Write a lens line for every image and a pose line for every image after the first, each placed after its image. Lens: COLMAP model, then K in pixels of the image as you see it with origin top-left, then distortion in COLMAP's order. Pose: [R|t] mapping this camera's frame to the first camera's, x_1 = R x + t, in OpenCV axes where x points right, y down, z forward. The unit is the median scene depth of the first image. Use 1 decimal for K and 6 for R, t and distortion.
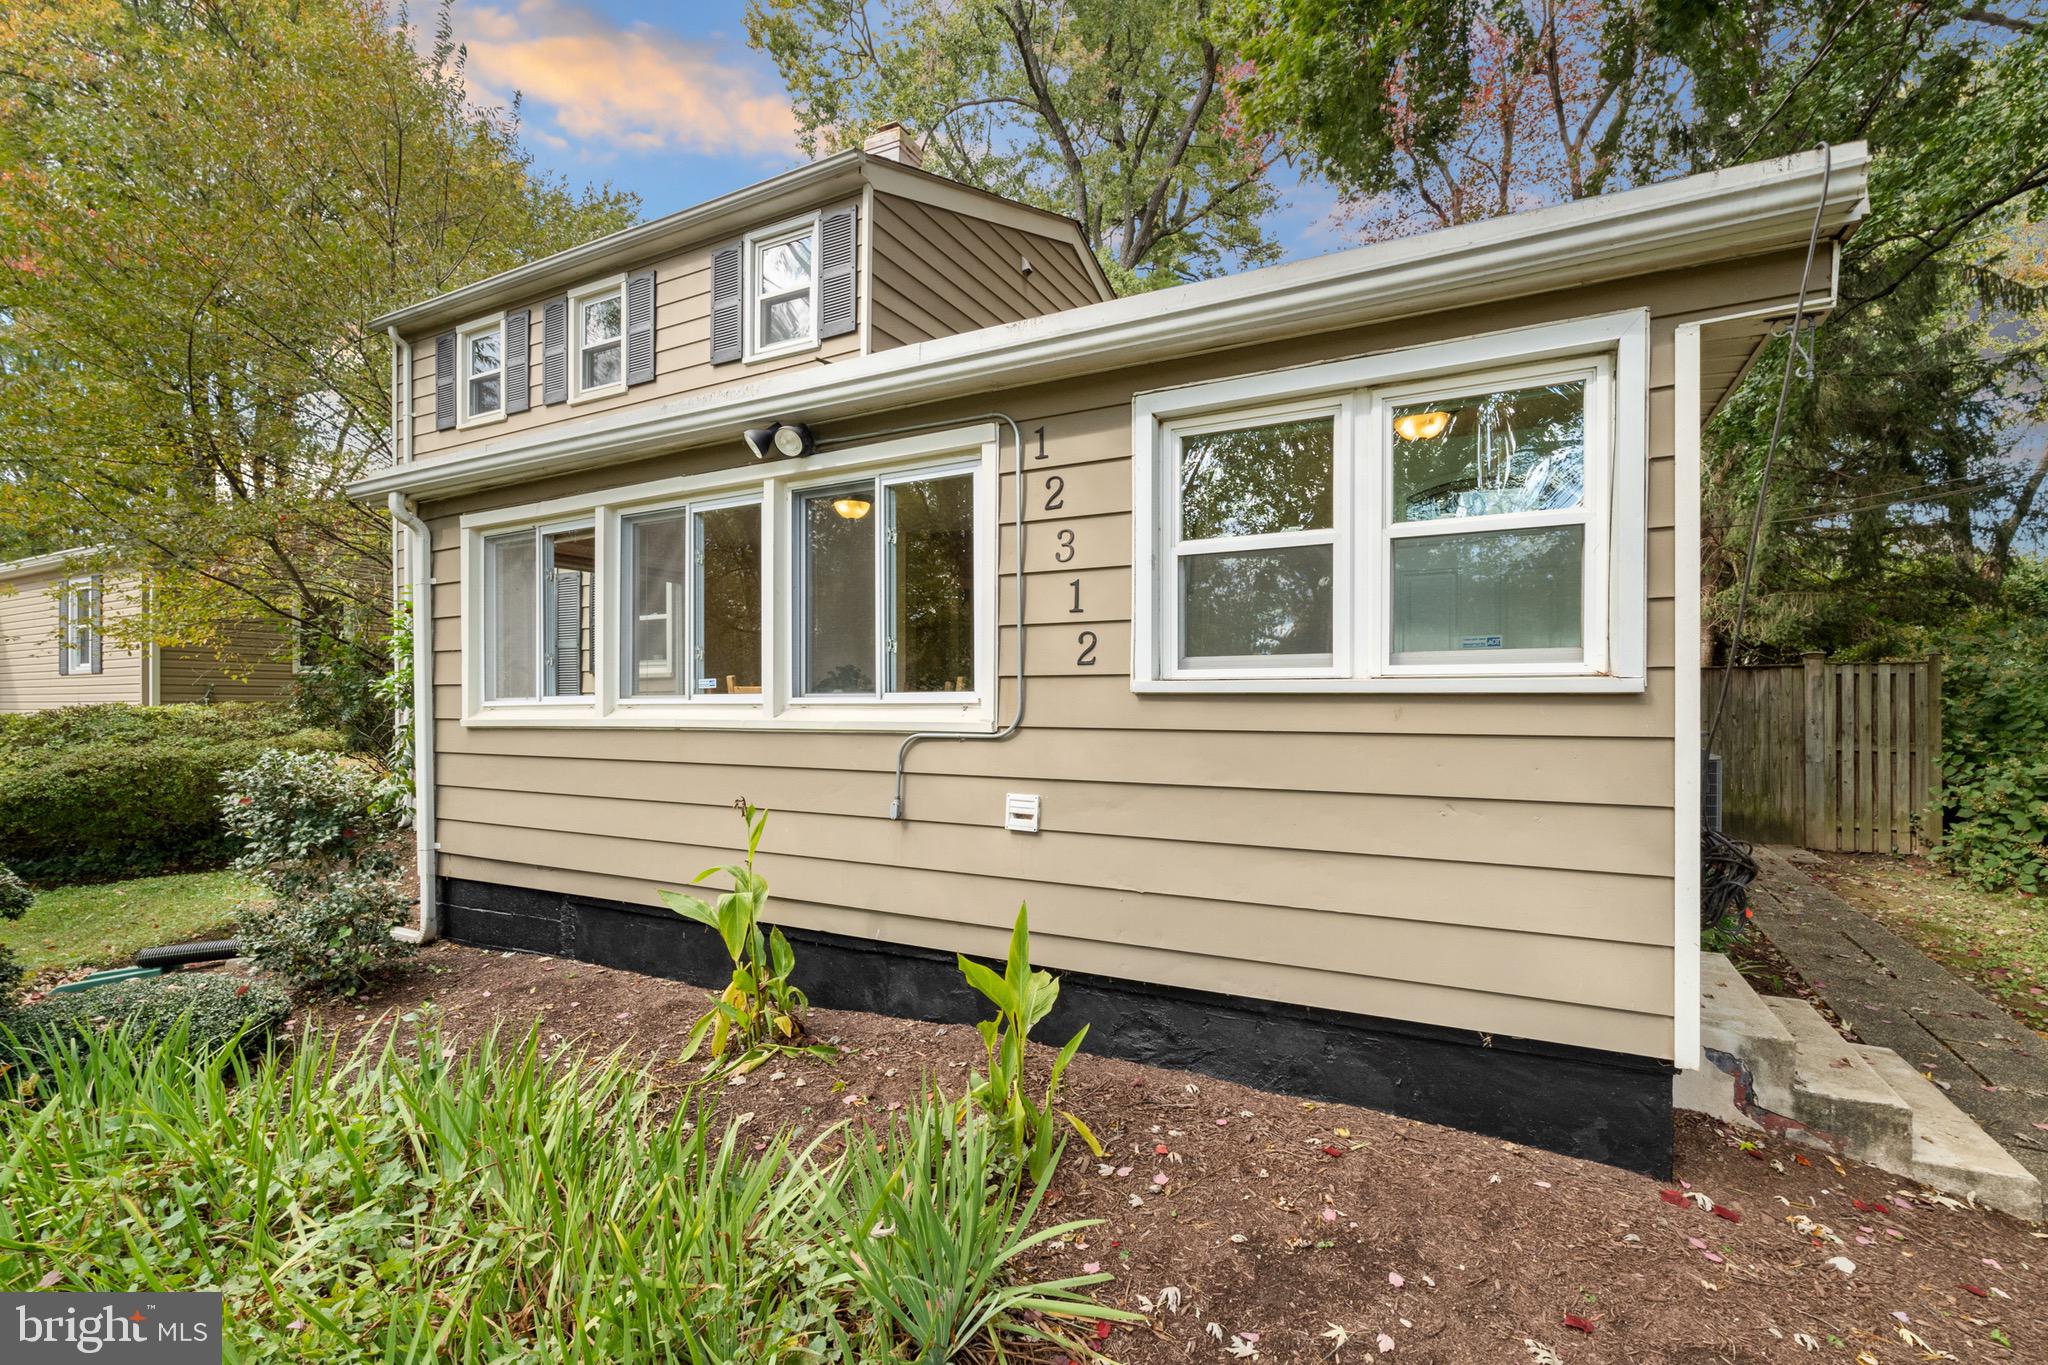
lens RADIAL K [[912.9, 0, 1026.6], [0, 912.9, 704.2], [0, 0, 1]] dist [-0.006116, 0.000046]
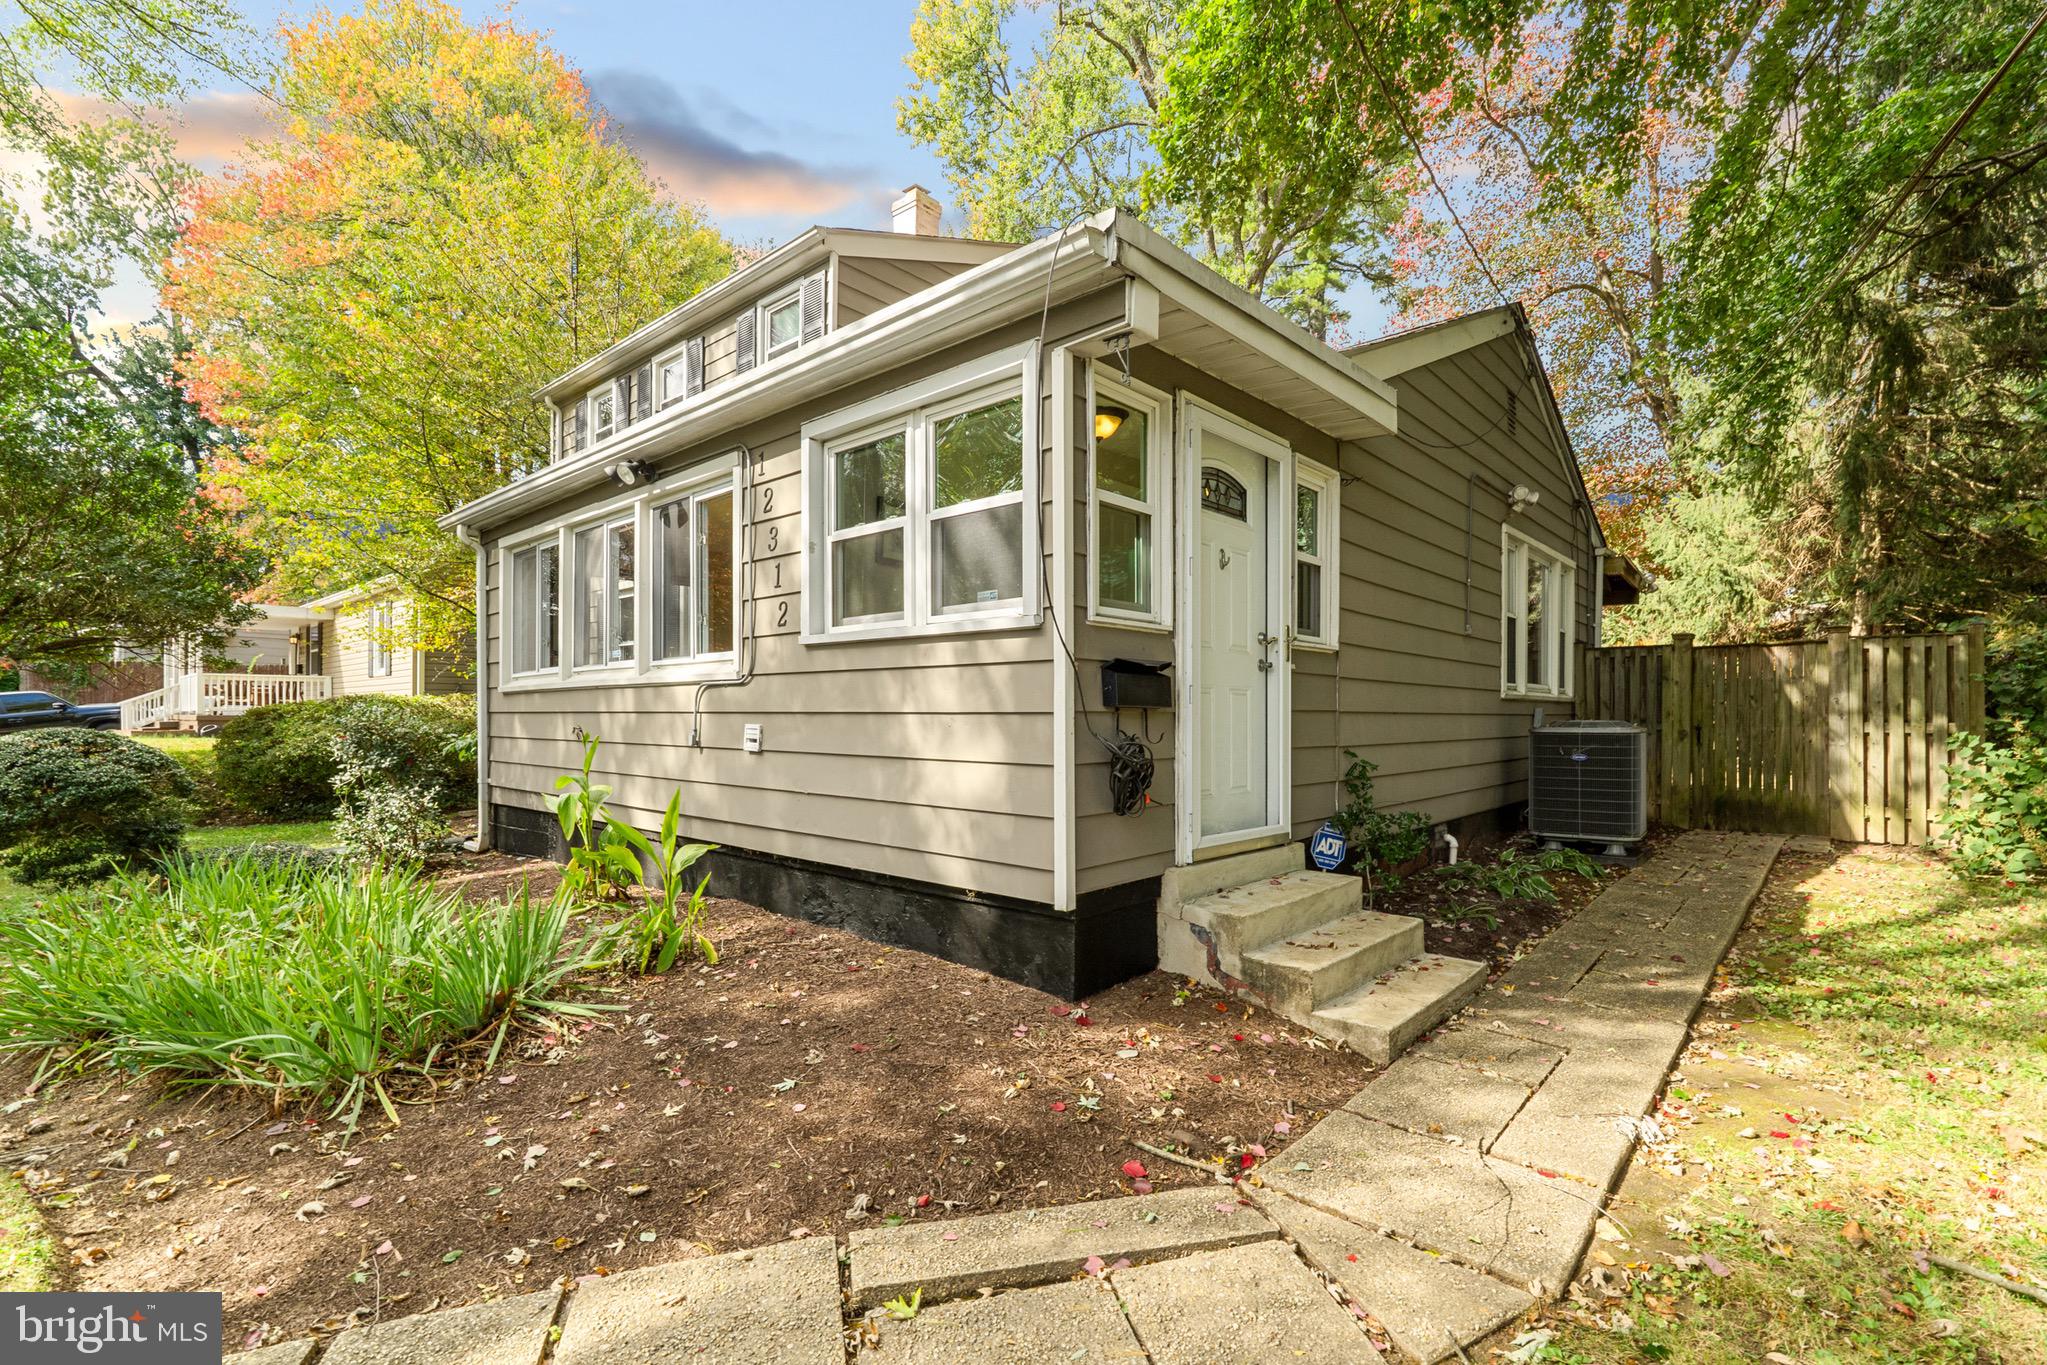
lens RADIAL K [[912.4, 0, 1026.1], [0, 912.4, 704.2], [0, 0, 1]] dist [-0.006116, 0.000046]
pose [[0.971449, -0.000986, -0.237245, 0.709699], [-0.001722, 0.999936, -0.011209, 0.084171], [0.237241, 0.011298, 0.971385, -0.214428]]
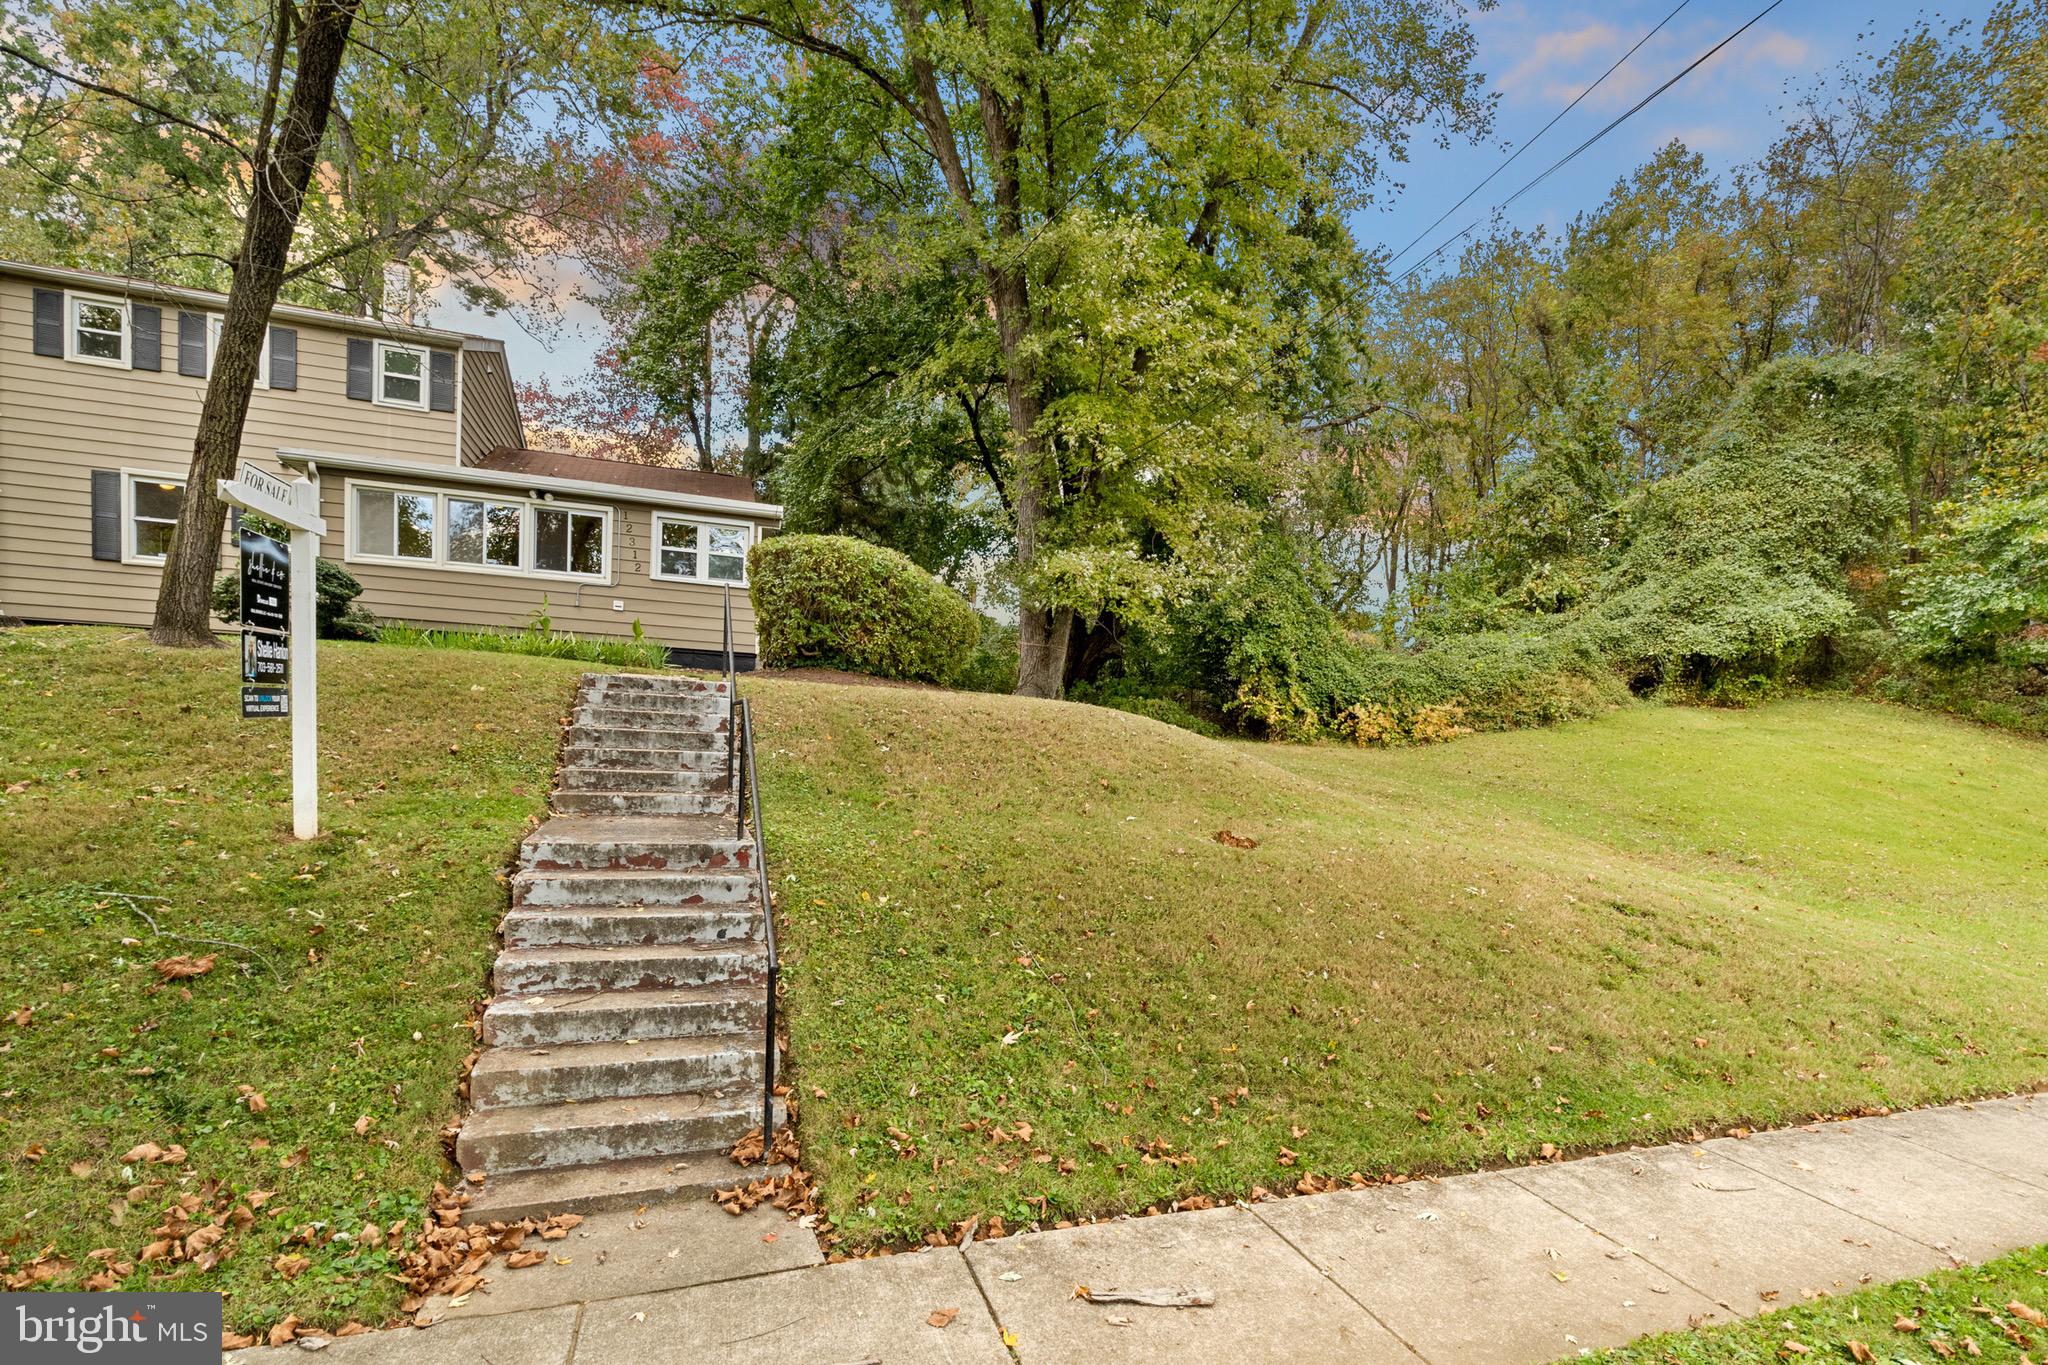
lens RADIAL K [[1011.0, 0, 1062.4], [0, 1011.0, 822.4], [0, 0, 1]] dist [-0.002734, -0.000332]
pose [[0.665031, -0.013913, 0.746686, -2.073592], [-0.039967, 0.997731, 0.054188, 0.761432], [-0.745745, -0.065880, 0.662966, -3.540055]]
